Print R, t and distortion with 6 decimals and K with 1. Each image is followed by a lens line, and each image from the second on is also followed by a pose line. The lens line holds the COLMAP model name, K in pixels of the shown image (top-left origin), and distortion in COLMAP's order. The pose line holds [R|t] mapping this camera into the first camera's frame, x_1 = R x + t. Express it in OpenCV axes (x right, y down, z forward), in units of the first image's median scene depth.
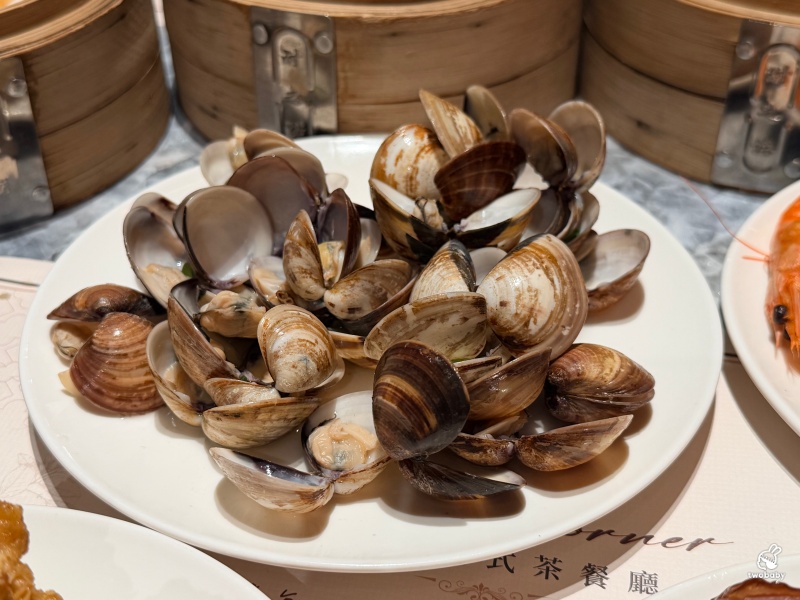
lens RADIAL K [[1075.0, 0, 394.3], [0, 1075.0, 303.5], [0, 0, 1]] dist [0.115783, 0.000000]
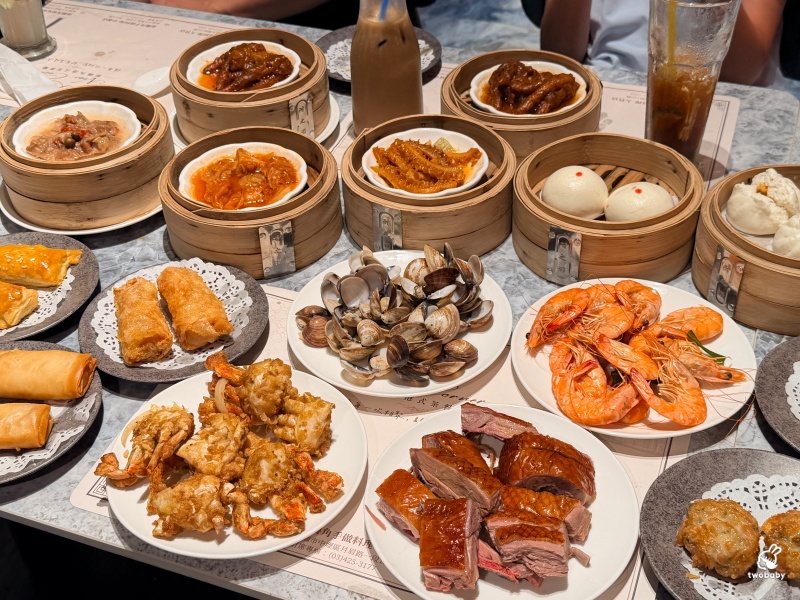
lens RADIAL K [[1075.0, 0, 388.4], [0, 1075.0, 286.7], [0, 0, 1]] dist [0.115783, 0.000000]
pose [[0.982683, 0.087336, -0.163419, 0.425086], [-0.083335, 0.996033, 0.031190, -0.177521], [0.165494, -0.017032, 0.986064, -1.925455]]
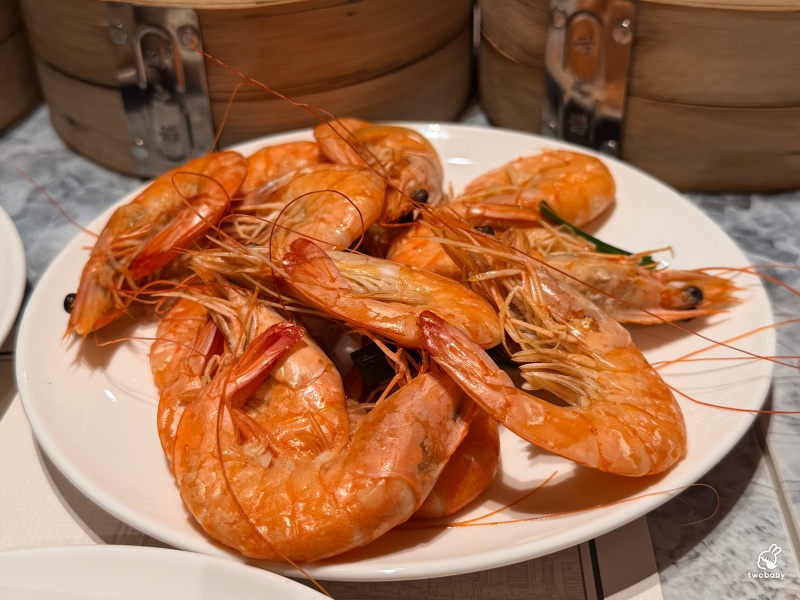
lens RADIAL K [[1075.0, 0, 423.9], [0, 1075.0, 294.1], [0, 0, 1]] dist [0.115783, 0.000000]
pose [[0.986306, -0.097675, 0.132890, 0.500872], [0.102661, 0.994227, -0.031186, 0.059599], [-0.129077, 0.044402, 0.990640, 0.029869]]
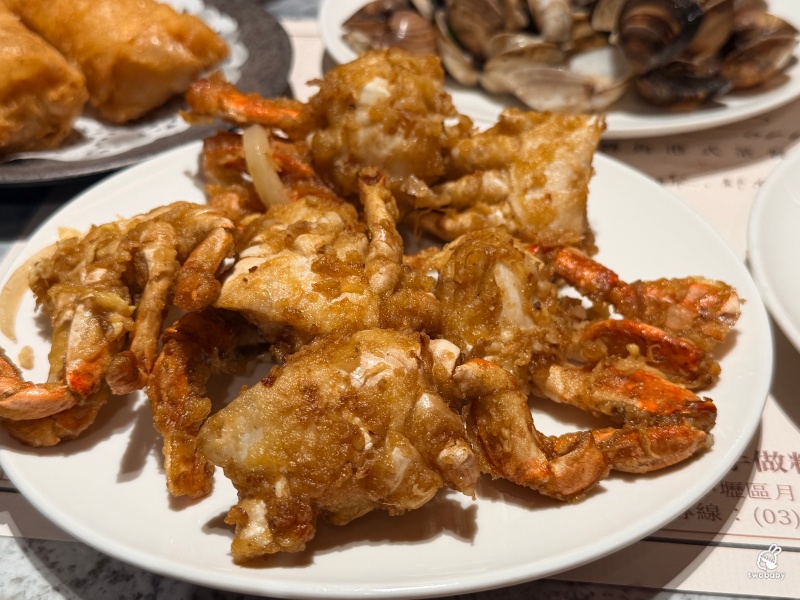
lens RADIAL K [[1088.0, 0, 401.7], [0, 1088.0, 296.5], [0, 0, 1]] dist [0.103694, 0.000000]
pose [[0.990585, -0.085198, 0.107160, -0.388443], [0.086292, 0.996254, -0.005606, 0.340306], [-0.106281, 0.014800, 0.994226, -0.327236]]
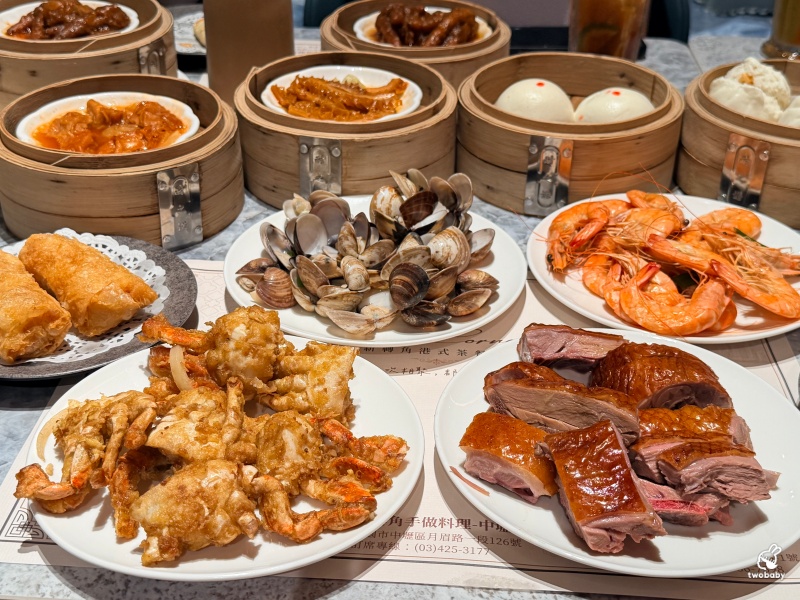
lens RADIAL K [[1075.0, 0, 395.6], [0, 1075.0, 304.0], [0, 0, 1]] dist [0.115783, 0.000000]
pose [[0.991473, -0.048308, 0.121026, -0.252004], [0.060321, 0.993391, -0.097648, 0.300611], [-0.115509, 0.104115, 0.987835, -1.194871]]
